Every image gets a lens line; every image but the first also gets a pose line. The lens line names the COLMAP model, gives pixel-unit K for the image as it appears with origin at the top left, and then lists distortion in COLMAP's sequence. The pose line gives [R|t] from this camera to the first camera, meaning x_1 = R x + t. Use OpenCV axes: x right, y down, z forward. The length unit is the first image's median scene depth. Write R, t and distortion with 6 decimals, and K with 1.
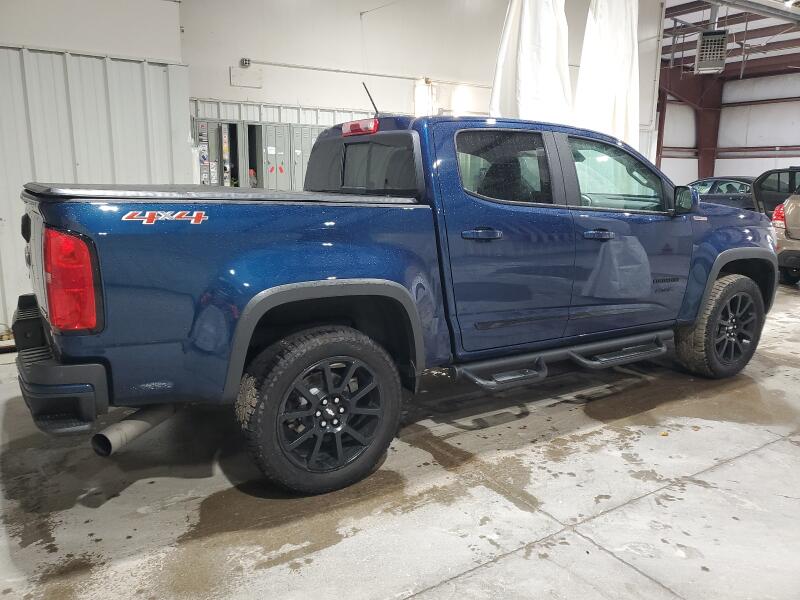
lens RADIAL K [[624.5, 0, 396.7], [0, 624.5, 300.2], [0, 0, 1]] dist [-0.000240, 0.015021]
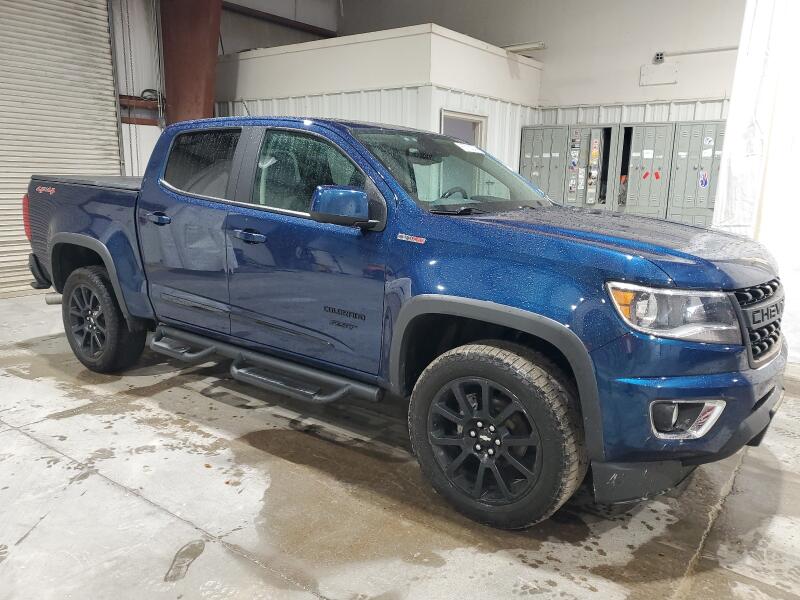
lens RADIAL K [[624.5, 0, 396.7], [0, 624.5, 300.2], [0, 0, 1]] dist [-0.000240, 0.015021]
pose [[0.346015, 0.176657, -0.921448, 1.246995], [-0.196340, 0.974002, 0.113004, -0.155461], [0.917455, 0.141816, 0.371705, 0.860274]]
